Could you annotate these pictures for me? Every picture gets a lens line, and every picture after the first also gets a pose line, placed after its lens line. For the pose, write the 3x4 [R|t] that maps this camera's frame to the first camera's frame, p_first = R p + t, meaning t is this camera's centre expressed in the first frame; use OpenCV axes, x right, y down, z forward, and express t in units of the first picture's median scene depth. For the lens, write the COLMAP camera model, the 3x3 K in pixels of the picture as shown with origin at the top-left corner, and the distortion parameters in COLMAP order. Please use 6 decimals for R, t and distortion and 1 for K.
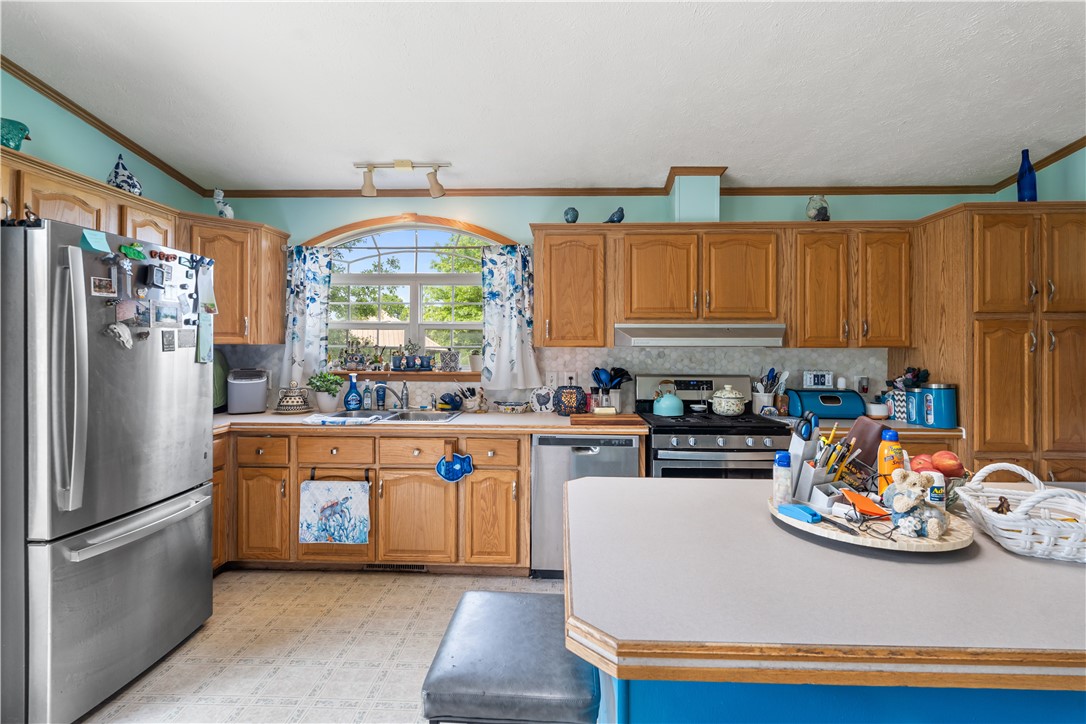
lens RADIAL K [[484.6, 0, 544.6], [0, 484.6, 346.7], [0, 0, 1]] dist [-0.001196, 0.000787]
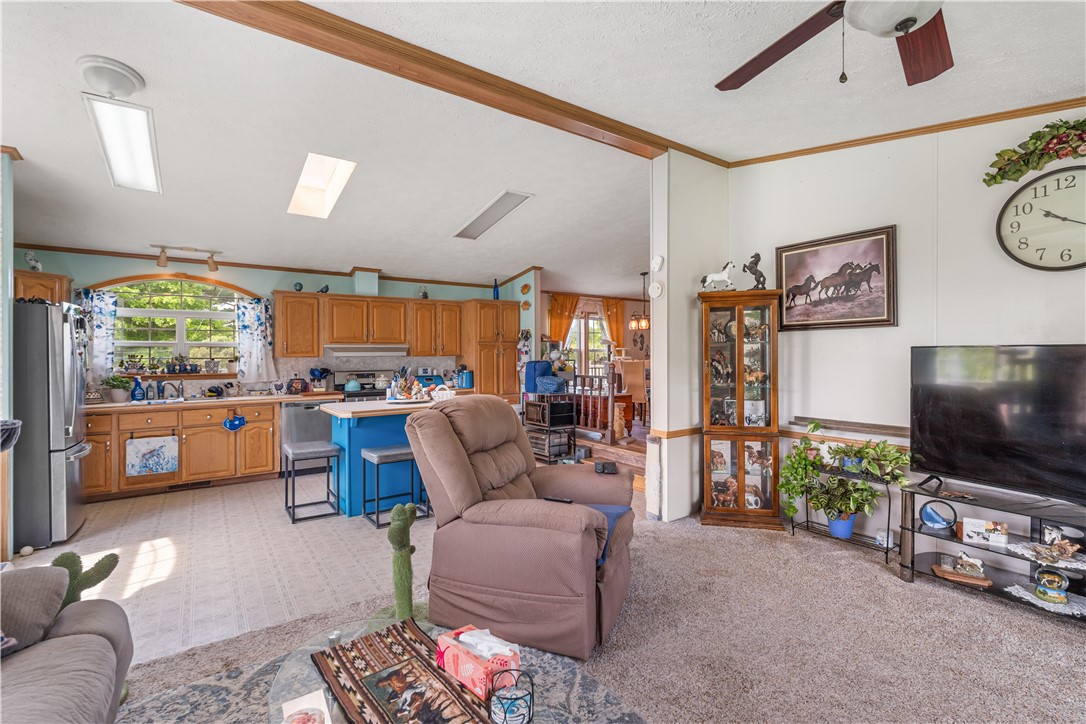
lens RADIAL K [[484.6, 0, 541.4], [0, 484.6, 351.5], [0, 0, 1]] dist [-0.001196, 0.000787]
pose [[0.798999, -0.004367, 0.601317, -0.325889], [0.007142, 0.999972, -0.002229, -0.010388], [-0.601291, 0.006076, 0.799007, -1.070137]]
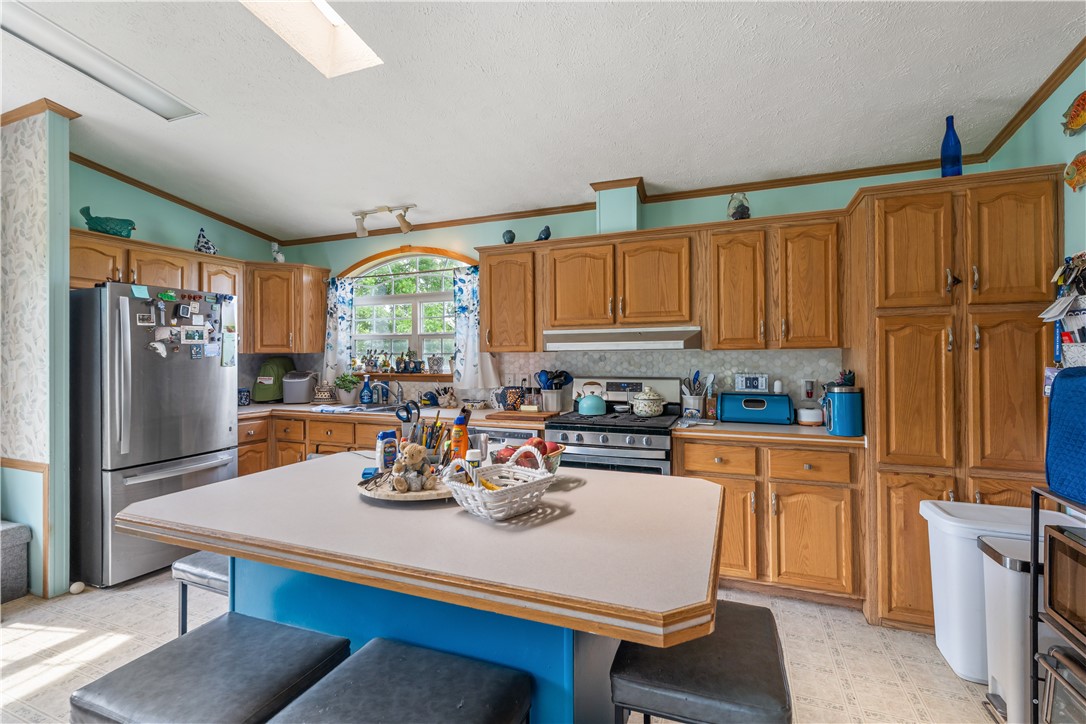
lens RADIAL K [[484.6, 0, 548.6], [0, 484.6, 350.7], [0, 0, 1]] dist [-0.001196, 0.000787]
pose [[0.941263, -0.013501, -0.337403, 0.536704], [0.012638, 0.999909, -0.004757, 0.003862], [0.337437, 0.000213, 0.941348, -0.044989]]
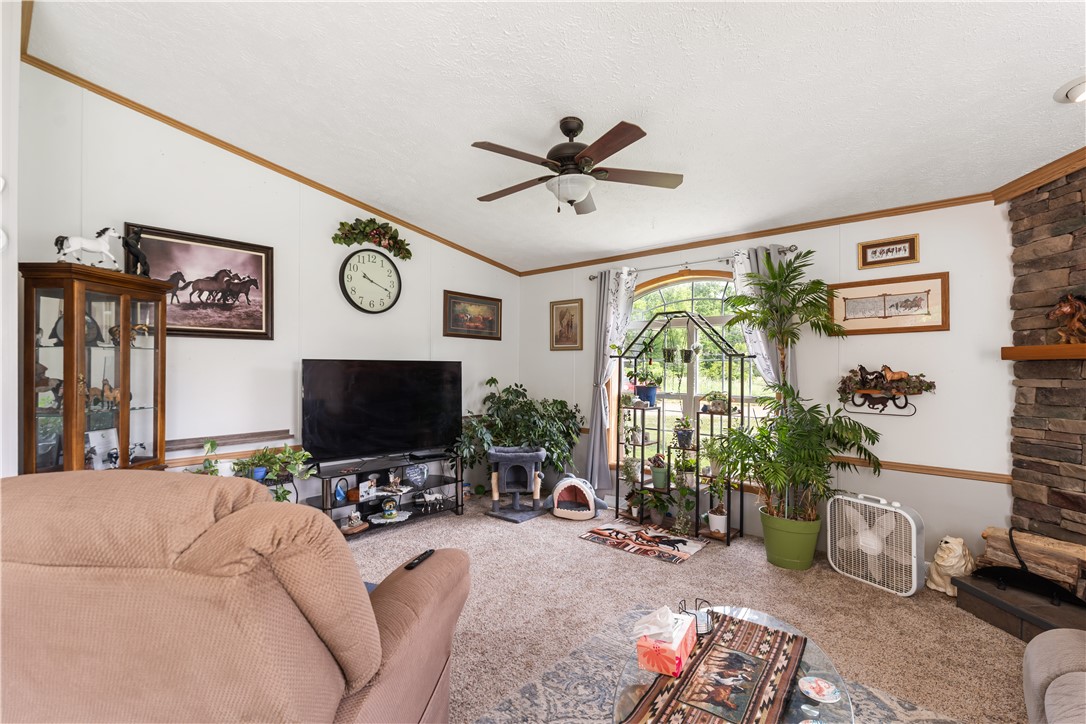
lens RADIAL K [[484.6, 0, 546.5], [0, 484.6, 365.6], [0, 0, 1]] dist [-0.001196, 0.000787]
pose [[-0.778353, -0.006640, 0.627792, -0.316391], [-0.008782, 0.999961, -0.000312, -0.006078], [-0.627766, -0.005756, -0.778381, -0.193549]]
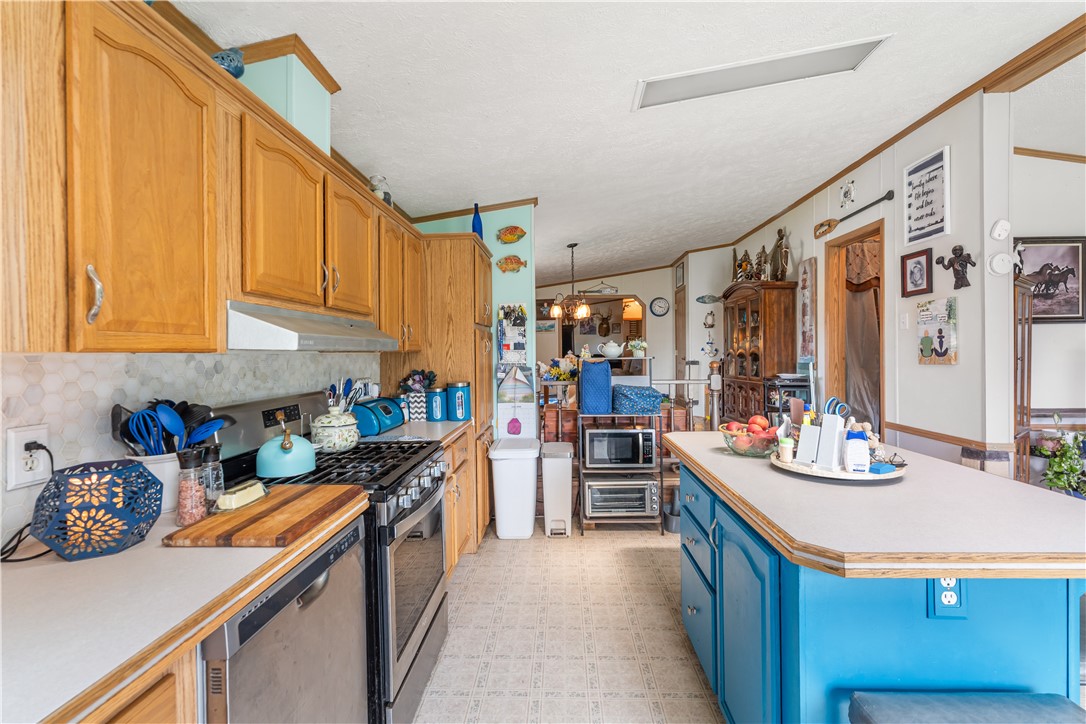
lens RADIAL K [[484.6, 0, 548.3], [0, 484.6, 354.0], [0, 0, 1]] dist [-0.001196, 0.000787]
pose [[-0.003800, -0.007961, 0.999961, -0.309606], [0.005074, 0.999955, 0.007980, 0.000293], [-0.999980, 0.005104, -0.003759, 0.710812]]
